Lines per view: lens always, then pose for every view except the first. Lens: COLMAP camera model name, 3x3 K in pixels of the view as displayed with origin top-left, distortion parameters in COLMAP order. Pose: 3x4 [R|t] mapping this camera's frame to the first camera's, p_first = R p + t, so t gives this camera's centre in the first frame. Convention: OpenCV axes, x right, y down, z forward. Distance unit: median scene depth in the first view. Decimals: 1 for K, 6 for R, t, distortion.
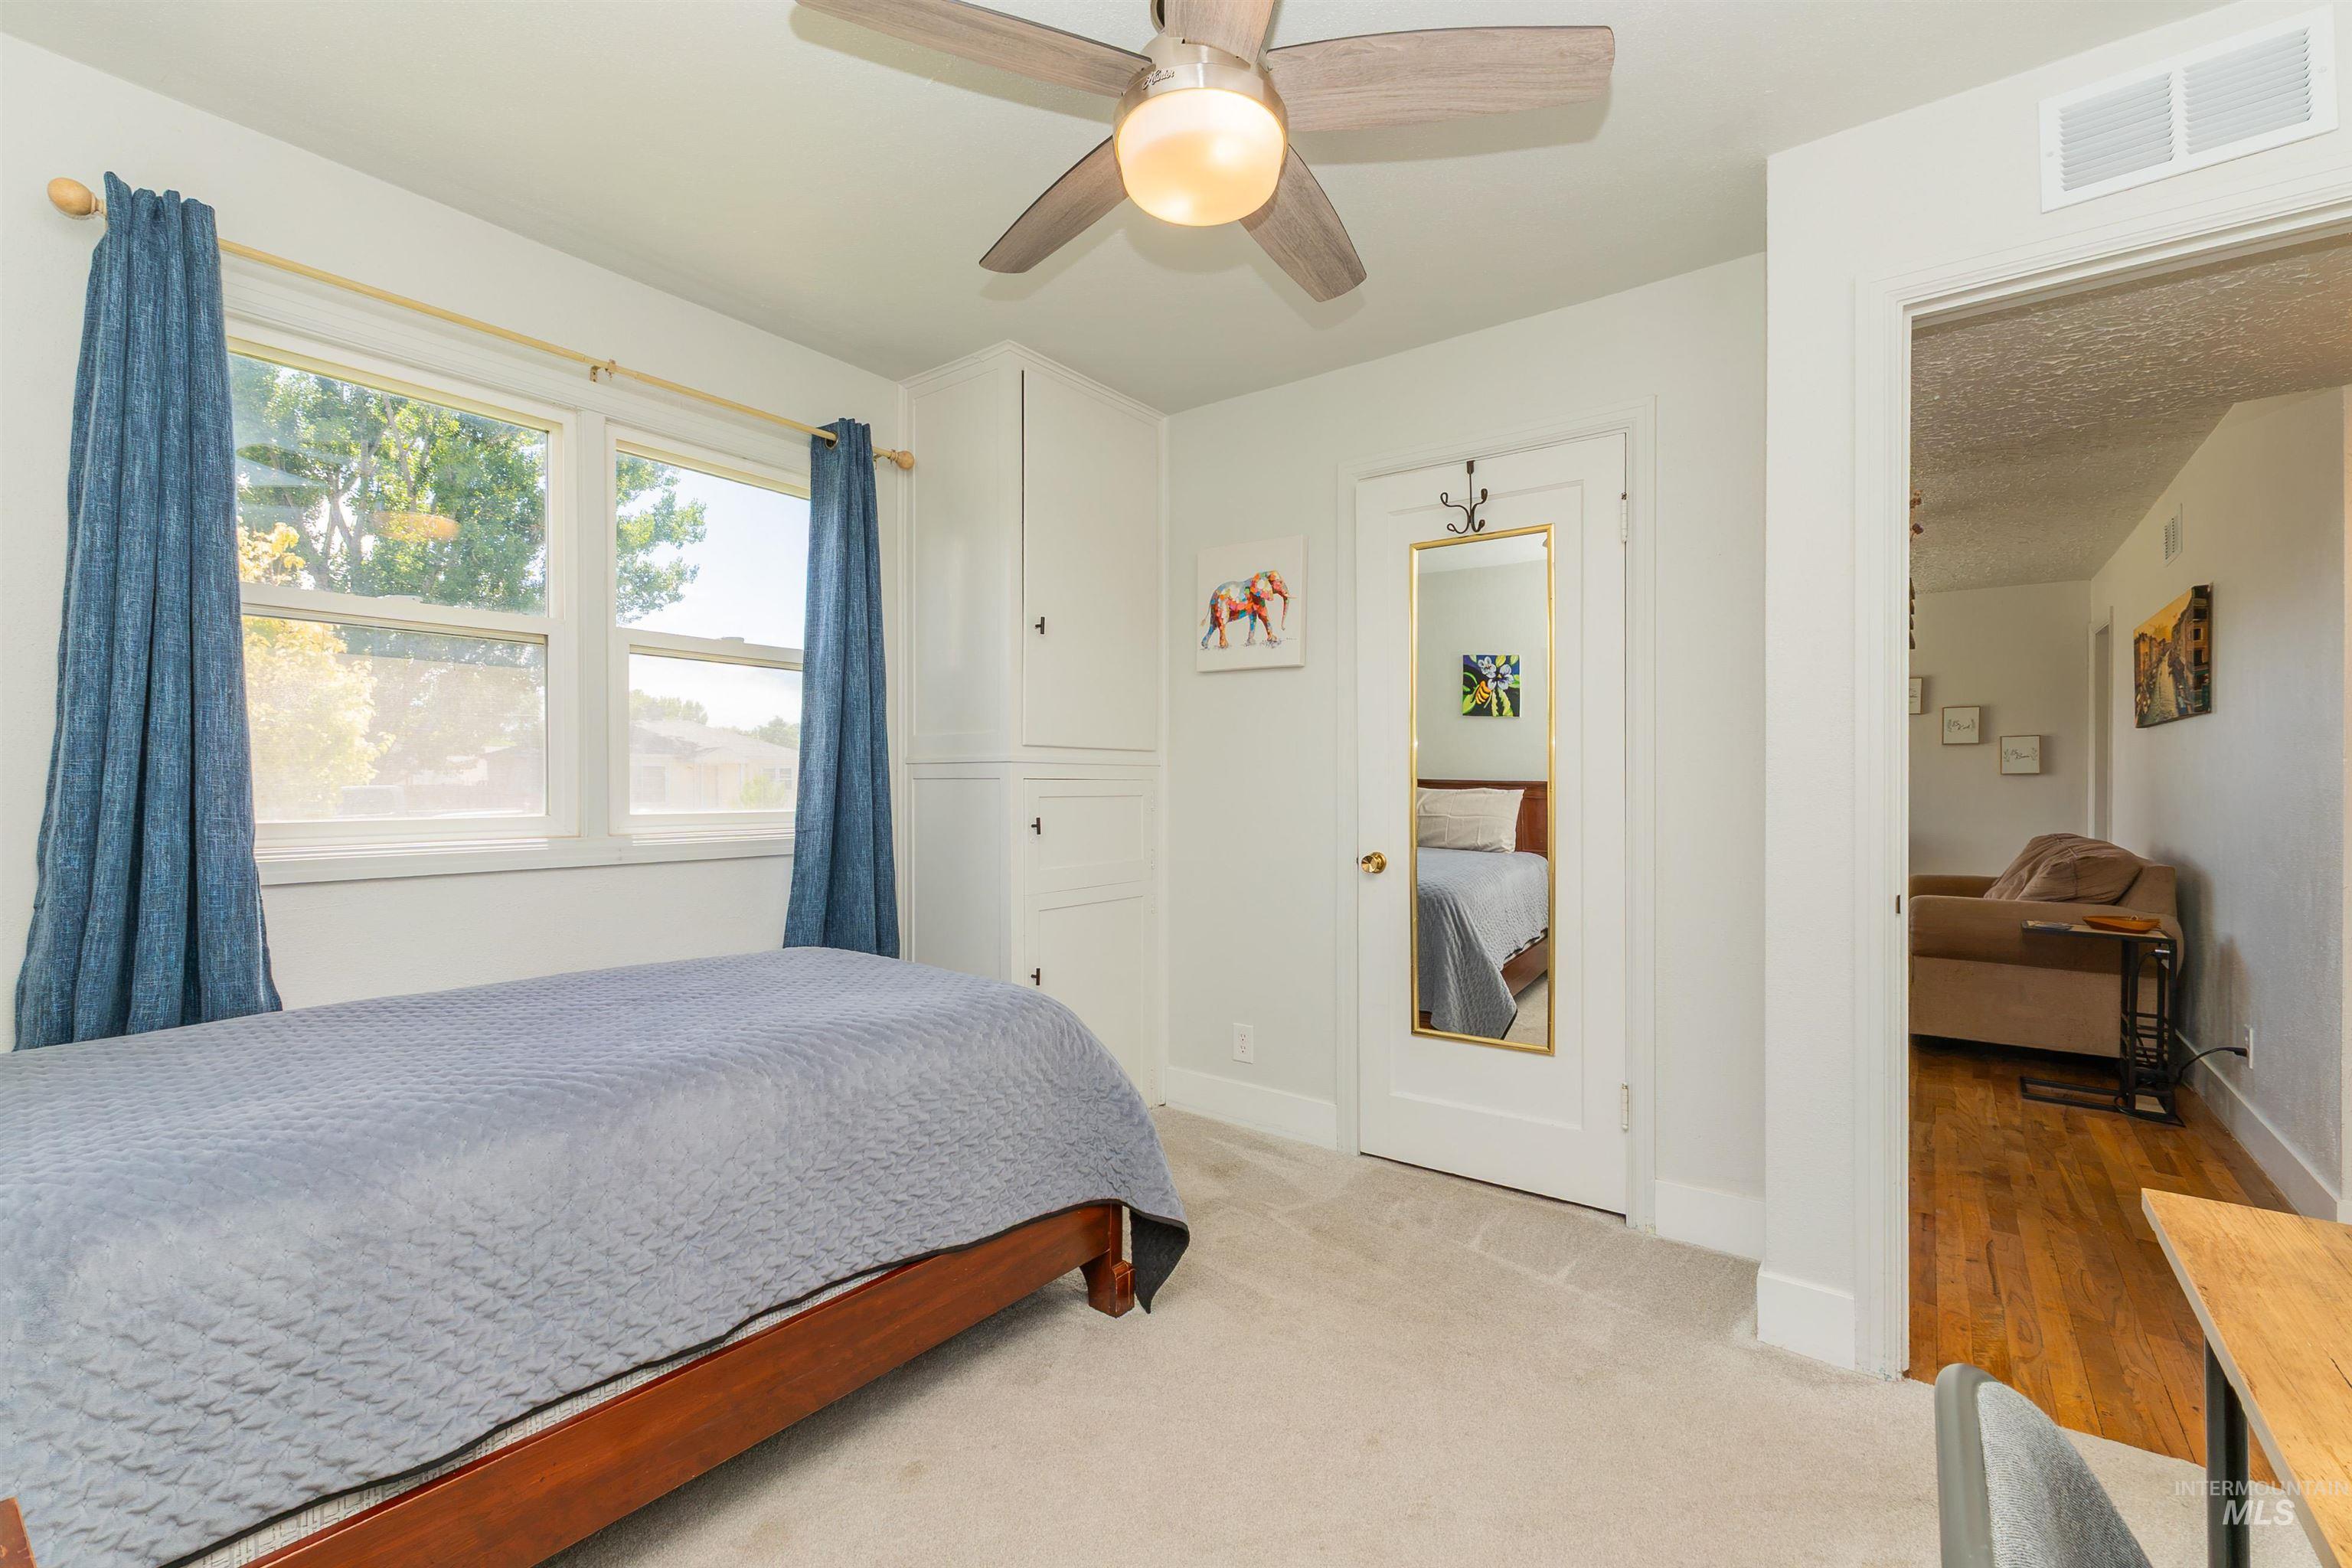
lens RADIAL K [[989.4, 0, 1181.9], [0, 989.4, 773.9], [0, 0, 1]] dist [0.003365, 0.000297]
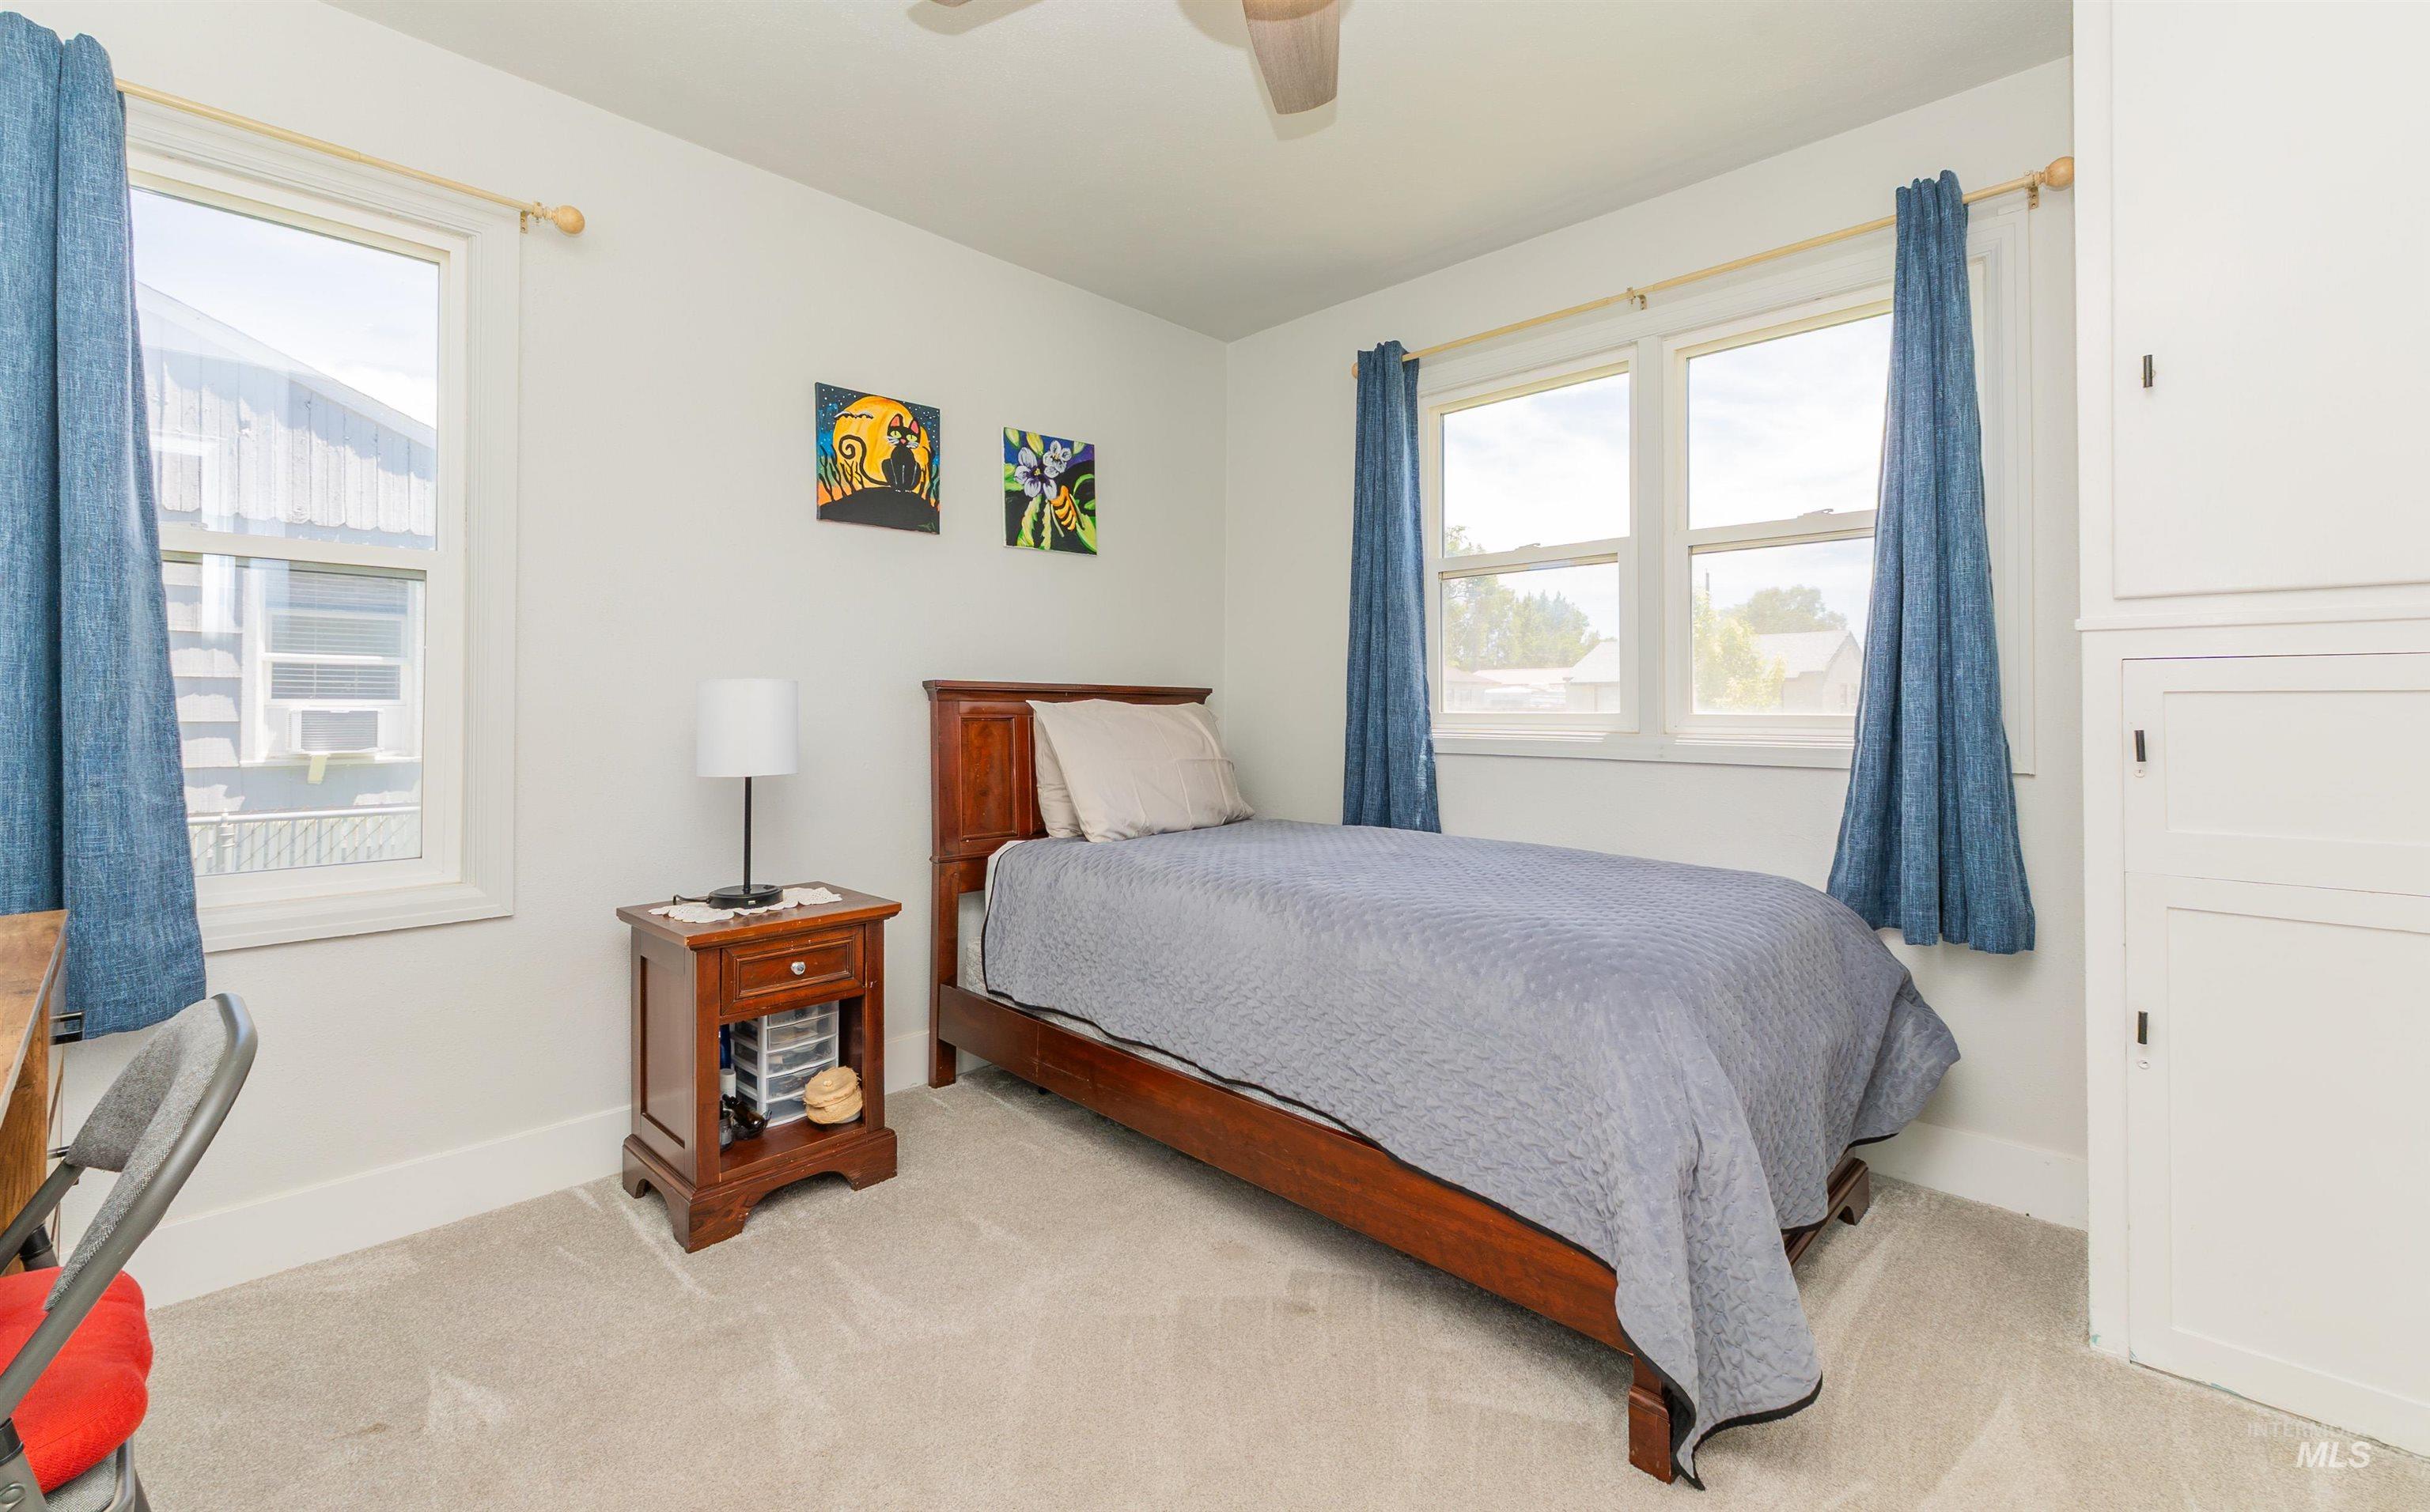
lens RADIAL K [[1014.0, 0, 1217.2], [0, 1014.0, 691.7], [0, 0, 1]] dist [0.000174, -0.000019]
pose [[-0.126474, -0.013544, -0.991877, 0.524910], [0.020329, 0.999661, -0.016243, 0.024037], [0.991762, -0.022218, -0.126156, 0.644173]]
